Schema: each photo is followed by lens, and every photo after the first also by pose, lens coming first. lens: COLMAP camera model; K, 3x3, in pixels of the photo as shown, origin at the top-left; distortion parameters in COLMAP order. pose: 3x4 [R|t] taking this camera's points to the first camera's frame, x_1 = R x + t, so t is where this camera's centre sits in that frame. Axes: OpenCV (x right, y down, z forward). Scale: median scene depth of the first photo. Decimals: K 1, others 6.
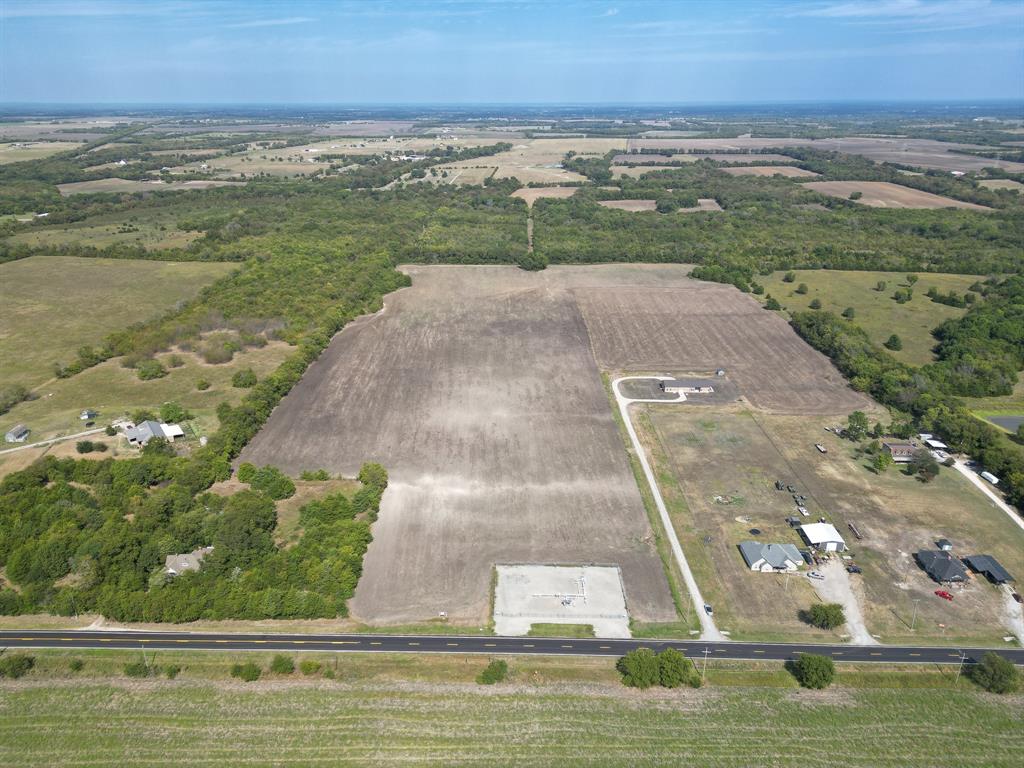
lens RADIAL K [[710.7, 0, 502.8], [0, 710.7, 381.8], [0, 0, 1]] dist [0.095610, -0.099995]
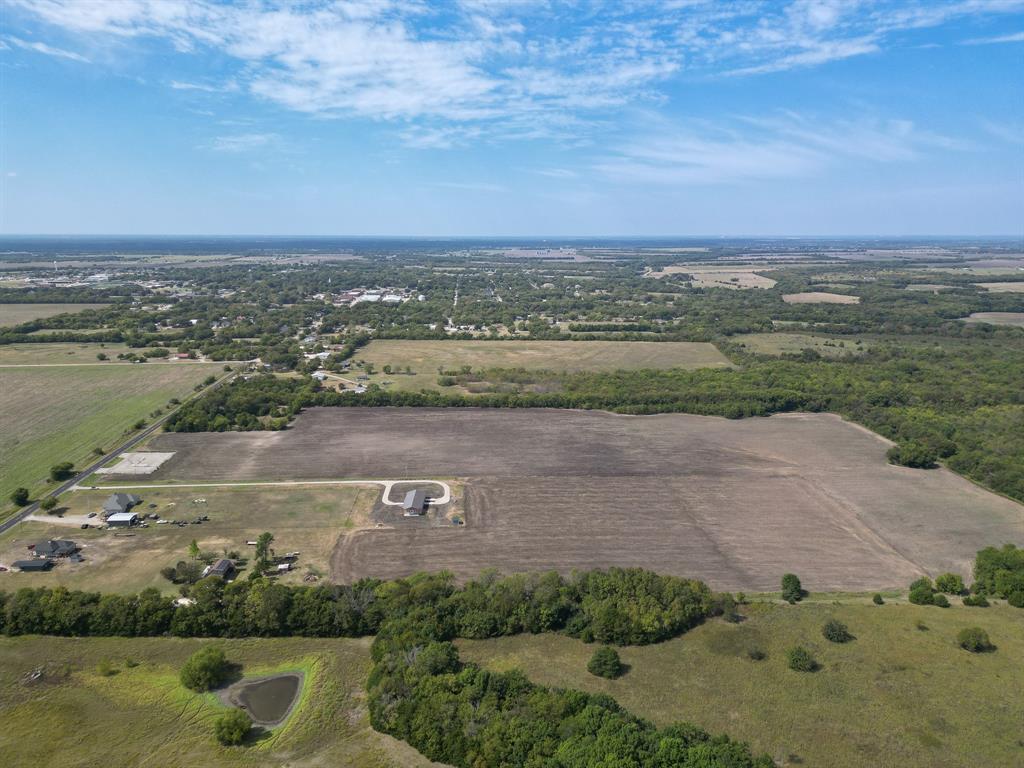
lens RADIAL K [[707.0, 0, 512.0], [0, 707.0, 384.0], [0, 0, 1]] dist [0.094482, -0.098054]
pose [[0.072788, 0.213340, -0.974263, 1.465984], [-0.367720, 0.913774, 0.172622, -0.450508], [0.927083, 0.345692, 0.144961, 1.125984]]
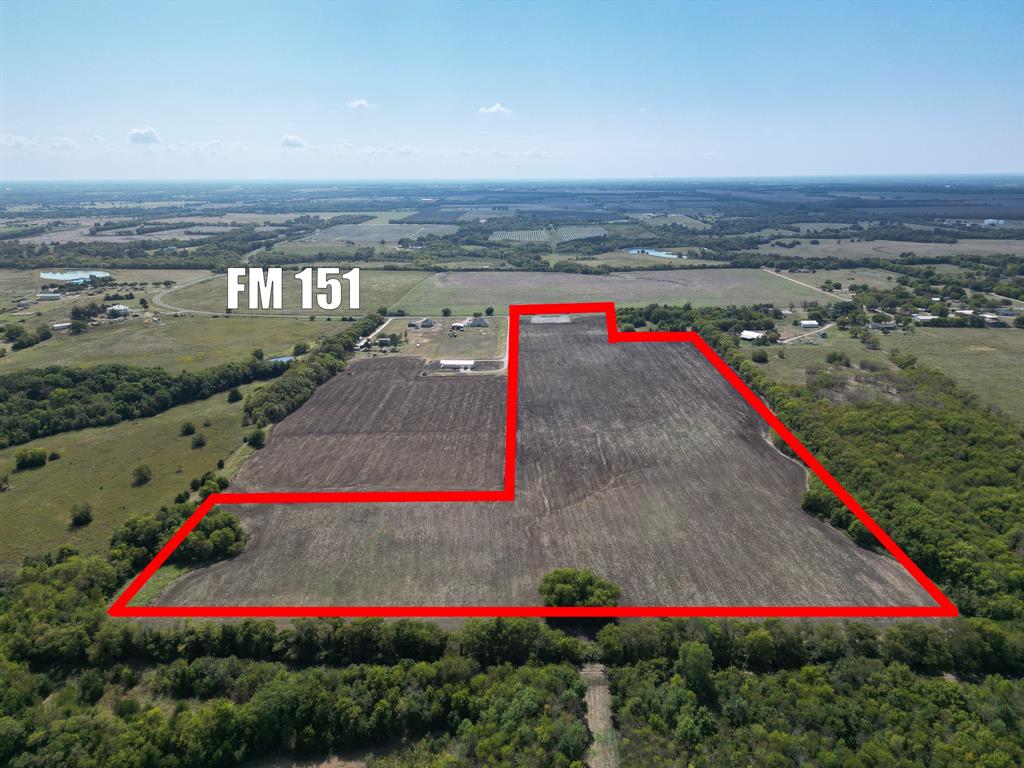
lens RADIAL K [[707.0, 0, 512.0], [0, 707.0, 384.0], [0, 0, 1]] dist [0.094482, -0.098054]
pose [[-0.999939, 0.010511, 0.003325, 0.174789], [0.010330, 0.788013, 0.615571, -1.047079], [0.003850, 0.615568, -0.788074, 2.650606]]
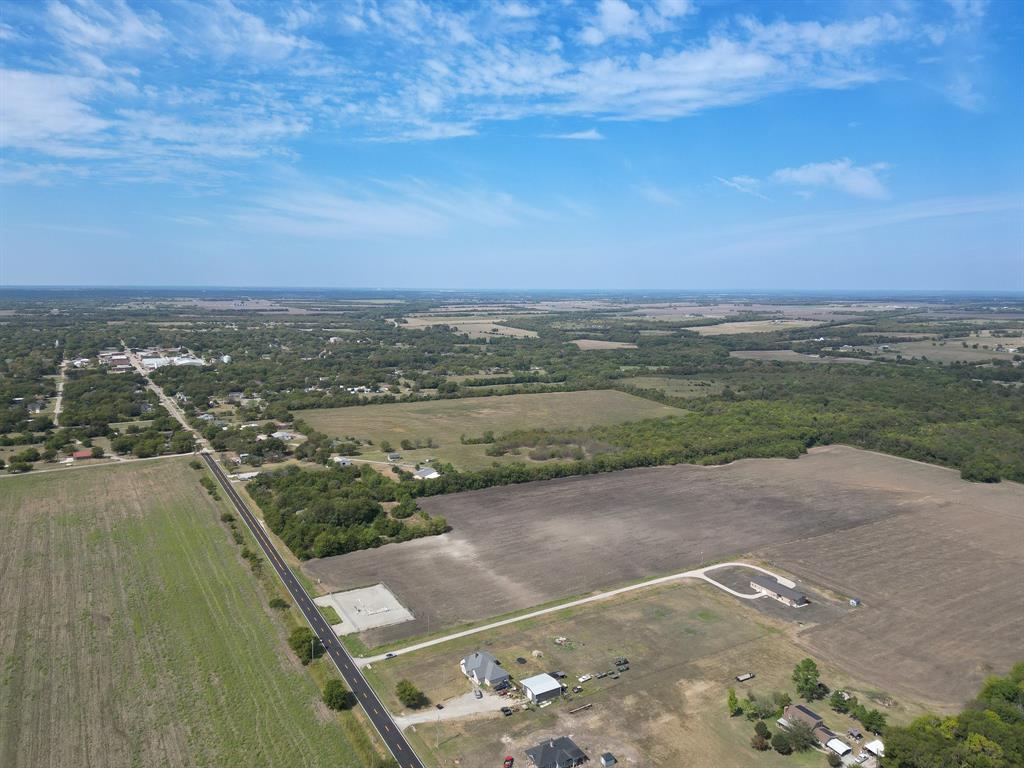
lens RADIAL K [[707.0, 0, 512.0], [0, 707.0, 384.0], [0, 0, 1]] dist [0.094482, -0.098054]
pose [[0.519162, 0.126138, -0.845316, 0.976755], [-0.320391, 0.945648, -0.055662, -0.098879], [0.792351, 0.299730, 0.531358, 0.234935]]
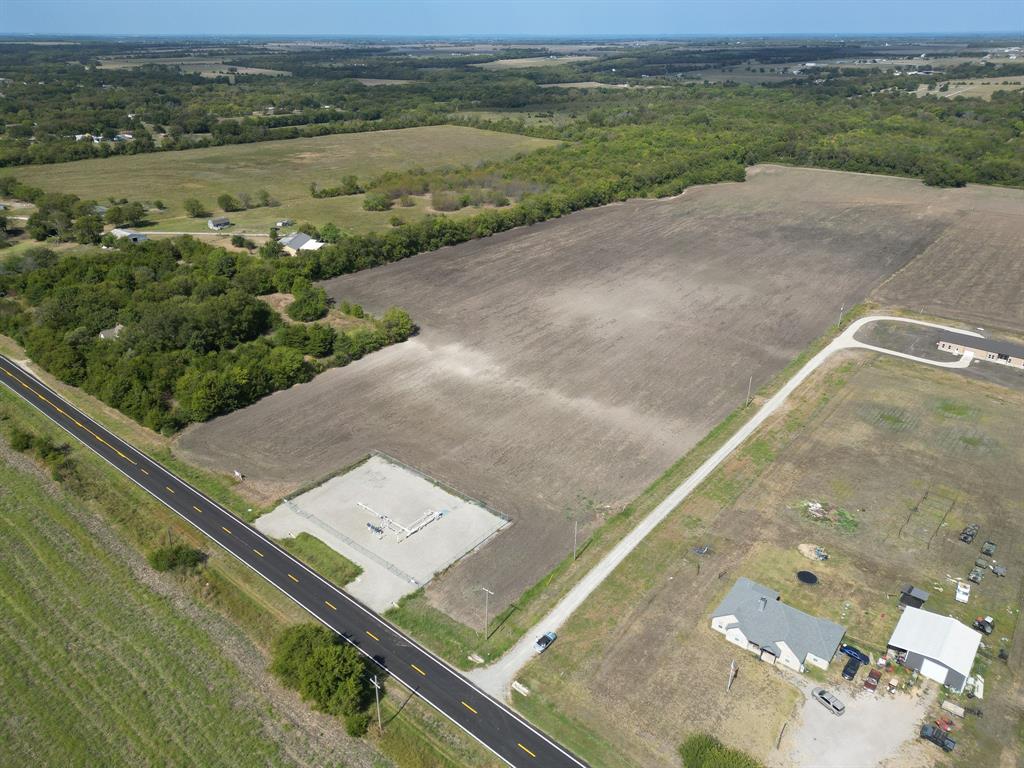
lens RADIAL K [[707.0, 0, 512.0], [0, 707.0, 384.0], [0, 0, 1]] dist [0.094482, -0.098054]
pose [[0.783623, 0.276186, -0.556467, 0.350369], [-0.228792, 0.961086, 0.154818, 0.036387], [0.577571, 0.005996, 0.816318, 0.374298]]
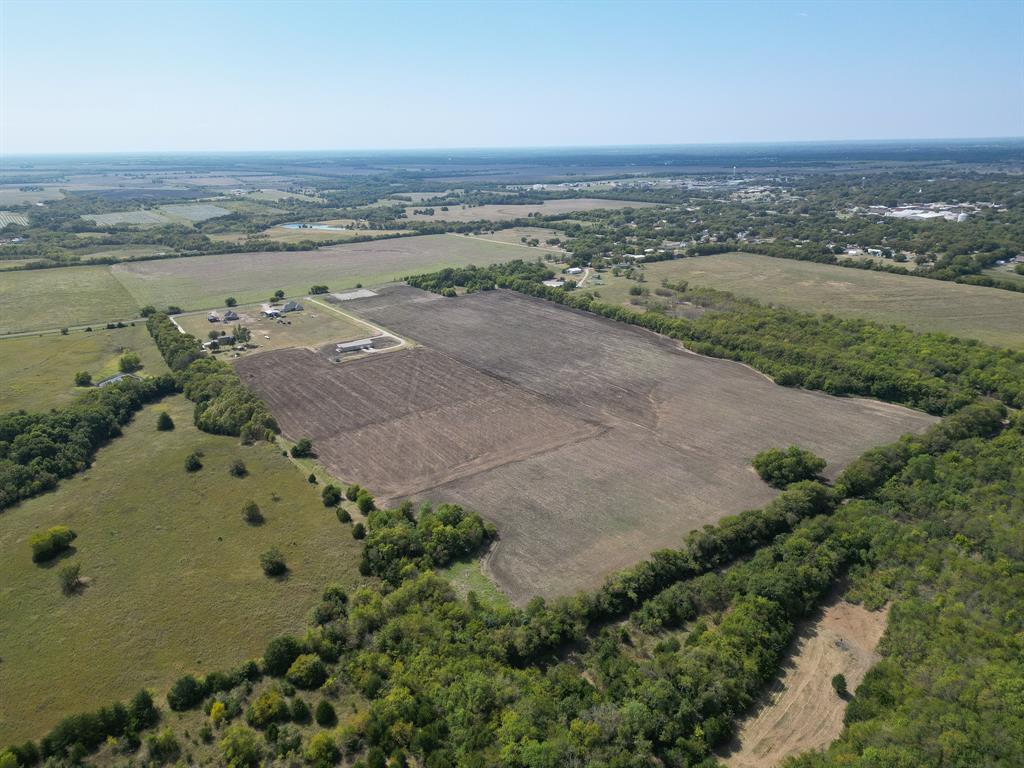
lens RADIAL K [[707.0, 0, 512.0], [0, 707.0, 384.0], [0, 0, 1]] dist [0.094482, -0.098054]
pose [[-0.802604, 0.206862, -0.559496, 0.981785], [-0.201832, 0.788449, 0.581043, -0.986822], [0.561330, 0.579272, -0.591061, 2.490019]]
